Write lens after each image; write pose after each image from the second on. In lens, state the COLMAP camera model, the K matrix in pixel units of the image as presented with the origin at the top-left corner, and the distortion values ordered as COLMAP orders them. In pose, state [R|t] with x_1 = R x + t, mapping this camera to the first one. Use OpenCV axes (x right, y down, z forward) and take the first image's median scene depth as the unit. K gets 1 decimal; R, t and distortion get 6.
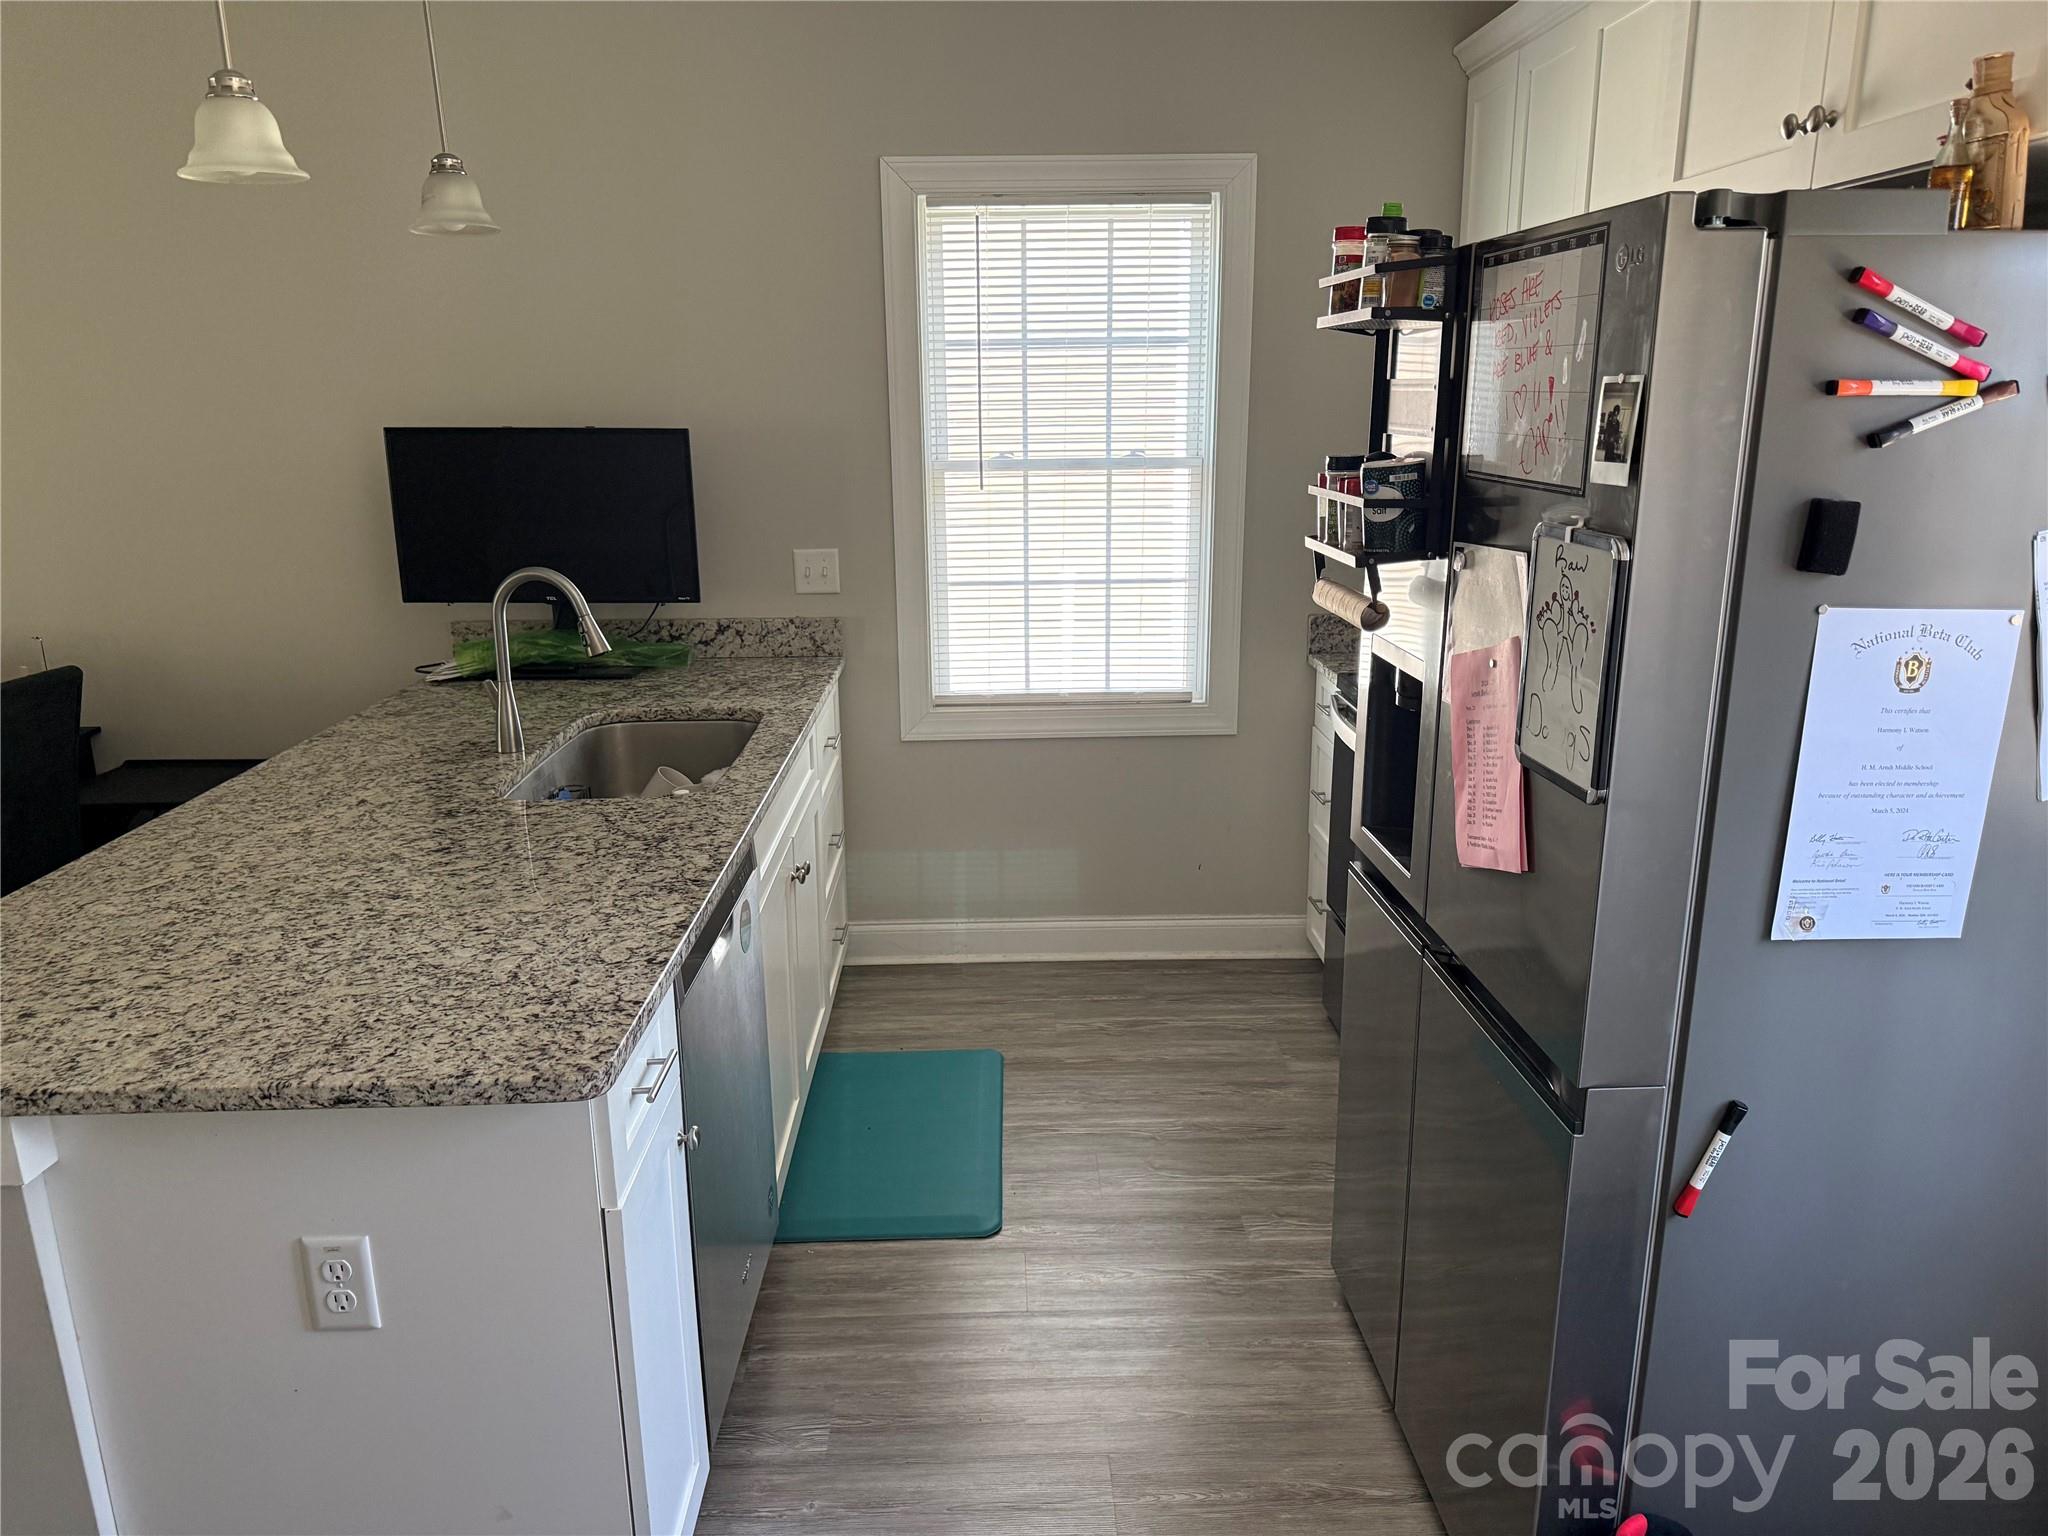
lens RADIAL K [[1426.5, 0, 1073.5], [0, 1426.5, 792.1], [0, 0, 1]] dist [0.093427, -0.115785]
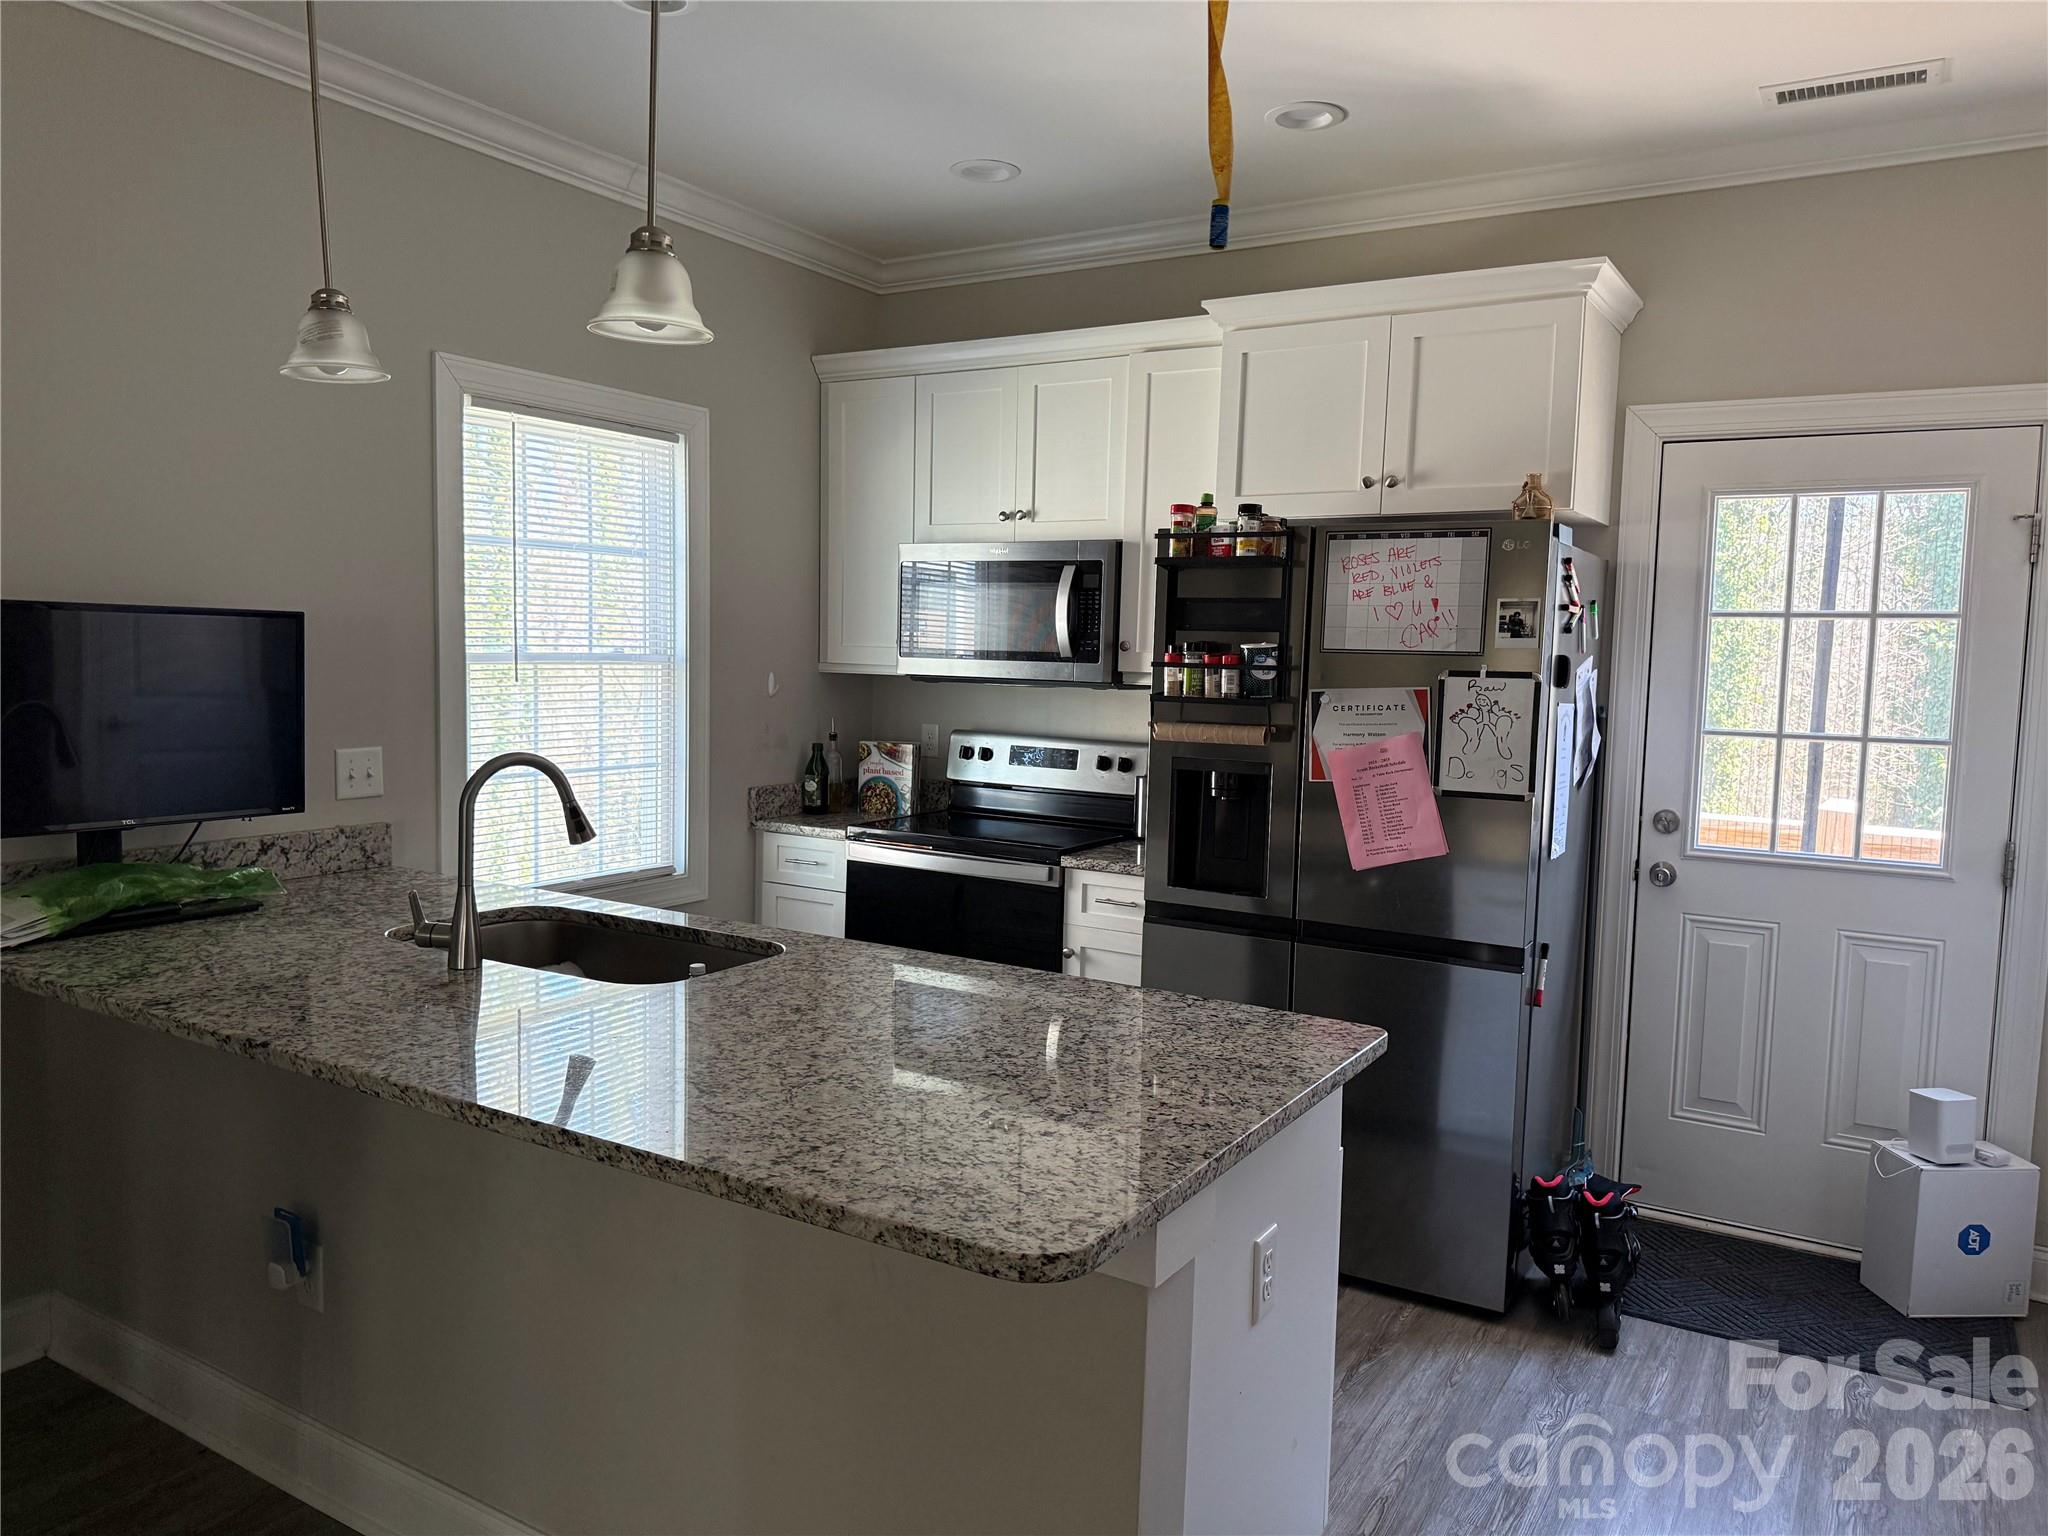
lens RADIAL K [[1425.0, 0, 1024.0], [0, 1425.0, 768.0], [0, 0, 1]] dist [0.101814, -0.196874]
pose [[0.548880, -0.053226, 0.834205, -0.734202], [0.199385, 0.977502, -0.068820, -0.015149], [-0.811774, 0.204102, 0.547143, 0.191834]]
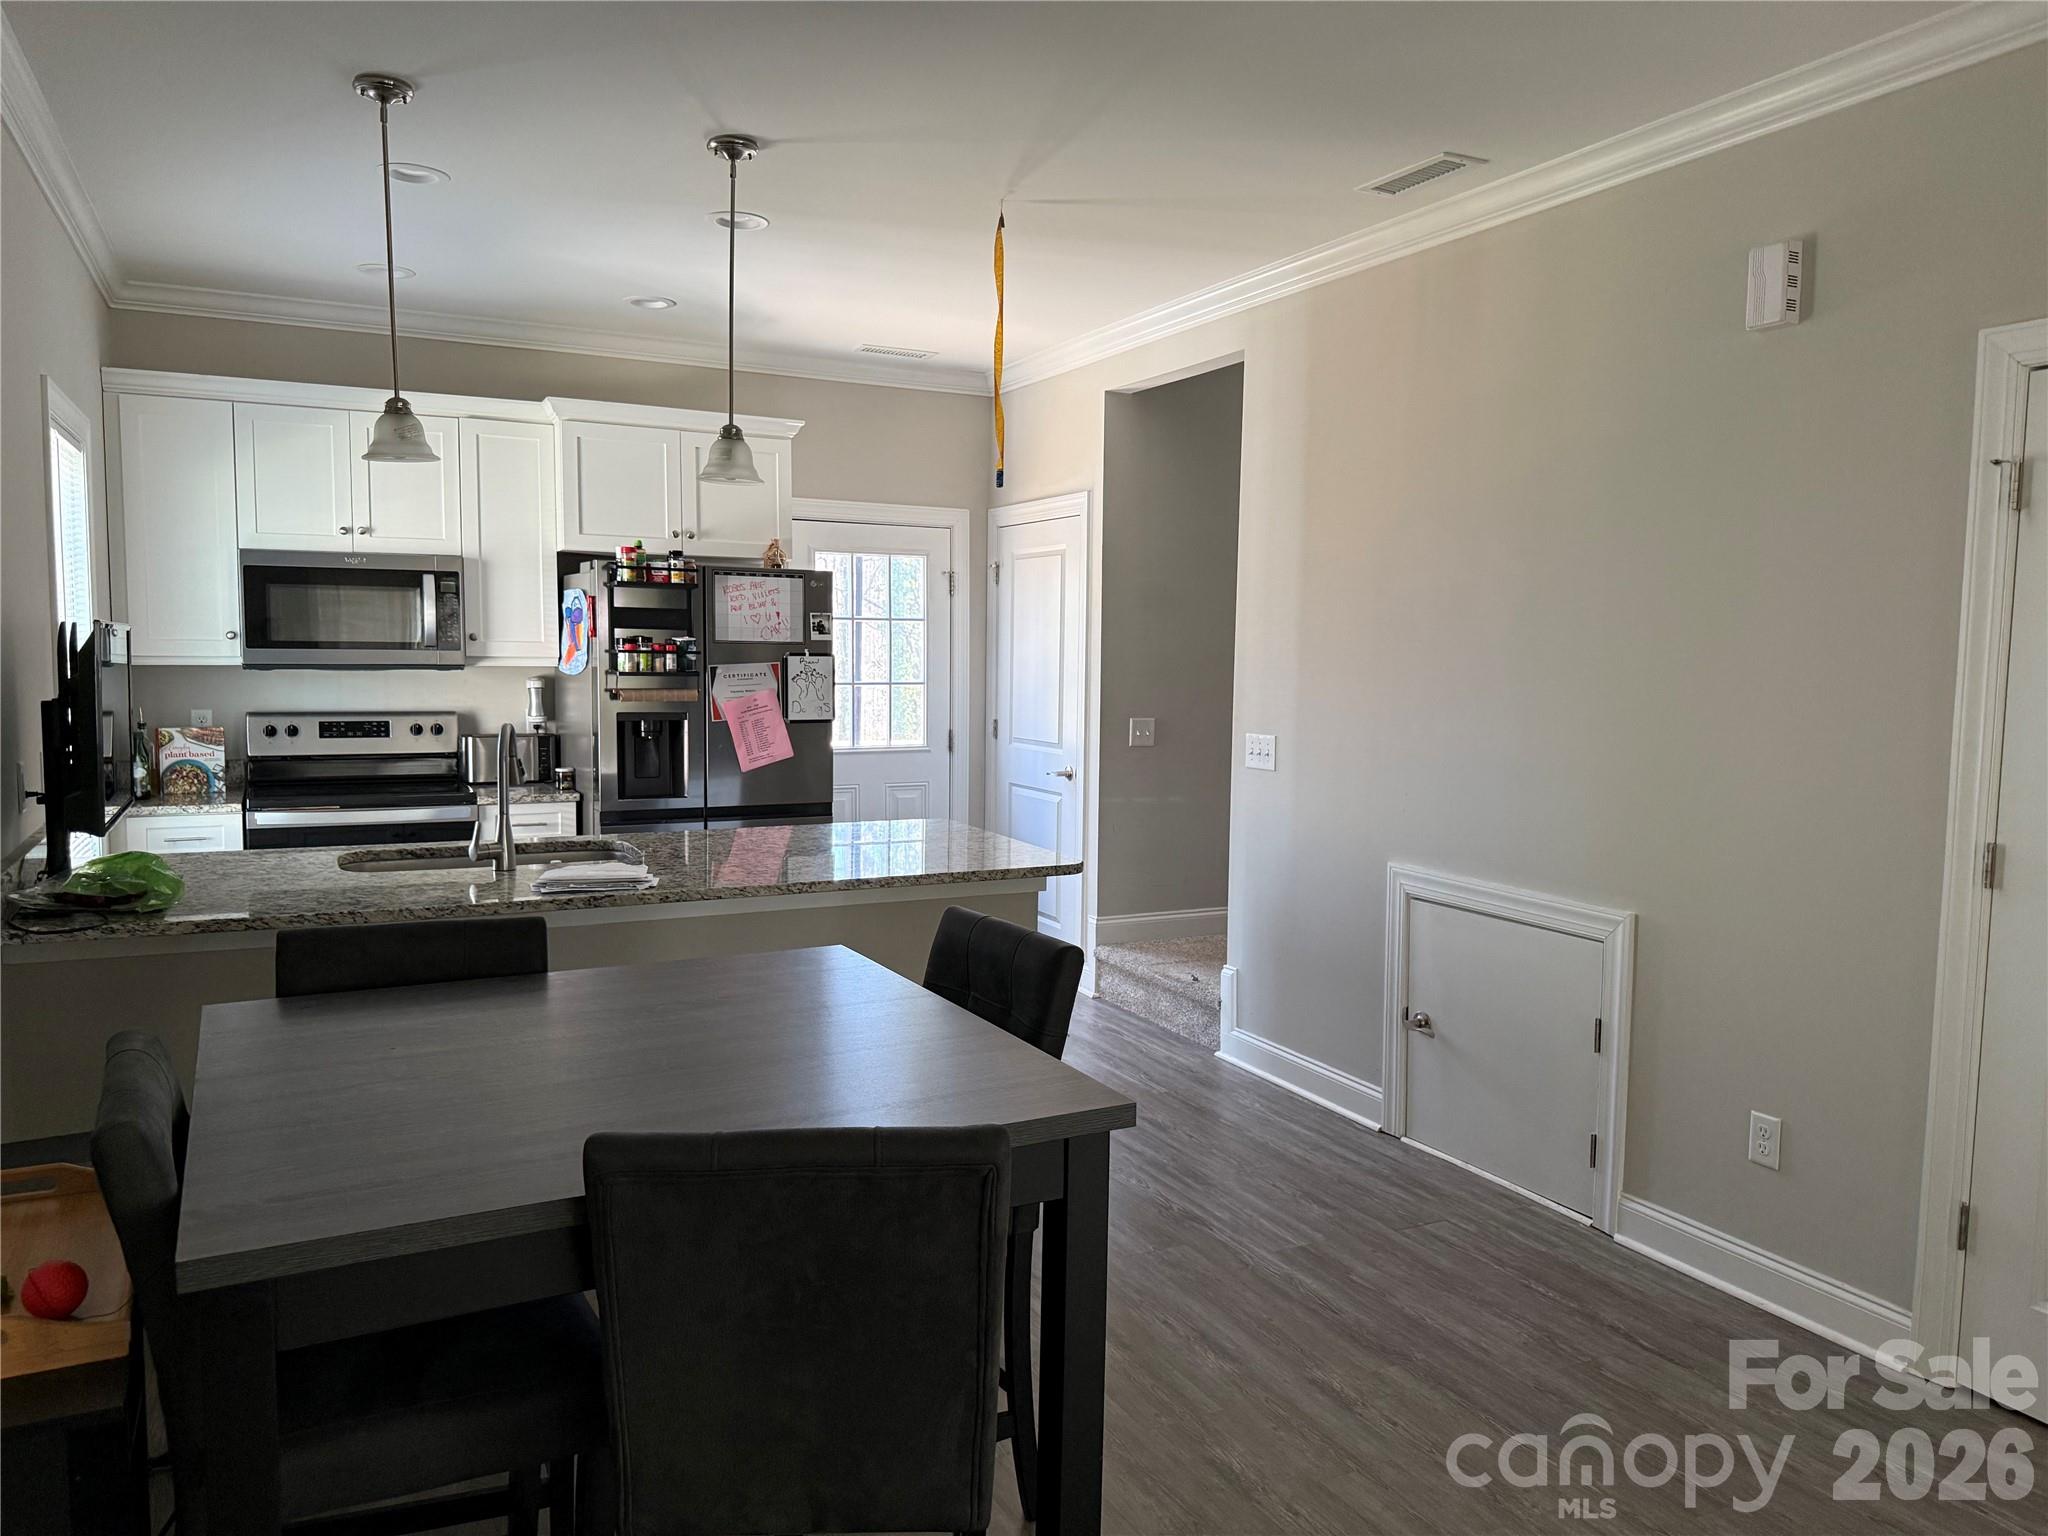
lens RADIAL K [[1425.0, 0, 1024.0], [0, 1425.0, 768.0], [0, 0, 1]] dist [0.101814, -0.196874]
pose [[-0.428946, -0.077451, 0.900004, -1.372652], [0.233337, 0.953005, 0.193222, -0.202640], [-0.872673, 0.292886, -0.390716, 0.868596]]
